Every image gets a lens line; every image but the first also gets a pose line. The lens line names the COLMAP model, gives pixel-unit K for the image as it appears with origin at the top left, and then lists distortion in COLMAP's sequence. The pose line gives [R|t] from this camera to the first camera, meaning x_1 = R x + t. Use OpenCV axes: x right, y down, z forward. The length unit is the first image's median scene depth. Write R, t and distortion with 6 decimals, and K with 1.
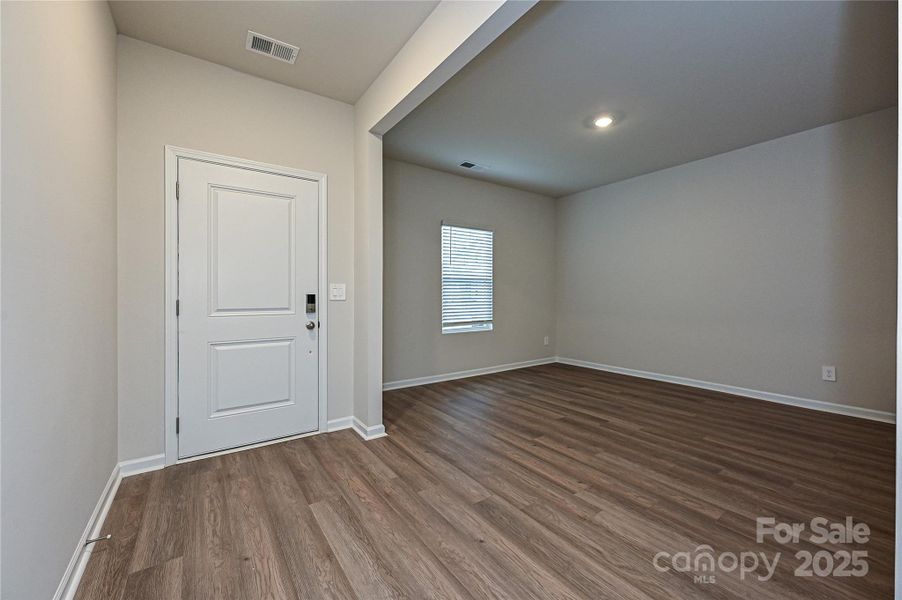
lens RADIAL K [[362.1, 0, 451.0], [0, 362.1, 296.7], [0, 0, 1]] dist [-0.001920, -0.000162]
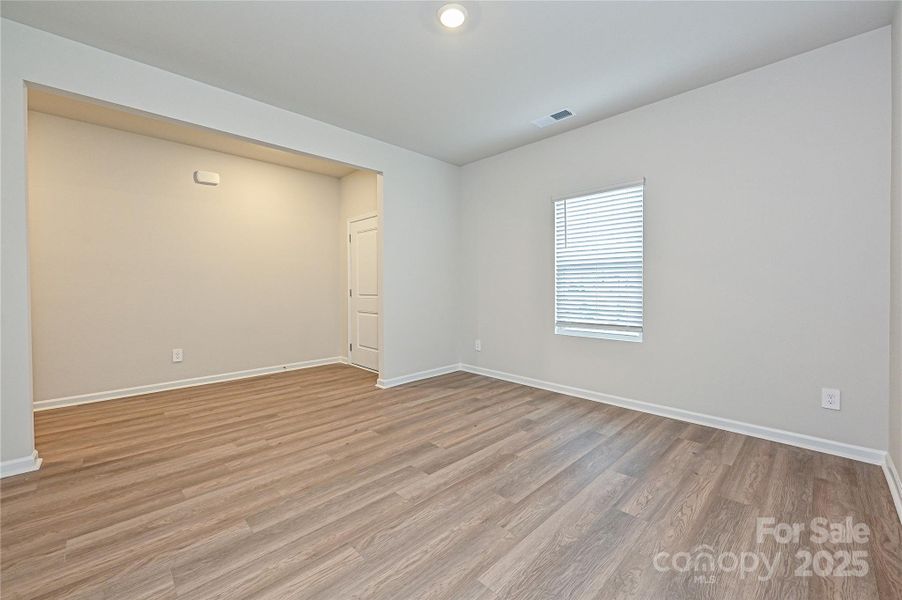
lens RADIAL K [[362.1, 0, 445.2], [0, 362.1, 297.5], [0, 0, 1]] dist [-0.001920, -0.000162]
pose [[0.152915, 0.032416, -0.987707, 1.267599], [-0.002501, 0.999471, 0.032415, -0.012037], [0.988236, -0.002486, 0.152916, 1.064960]]
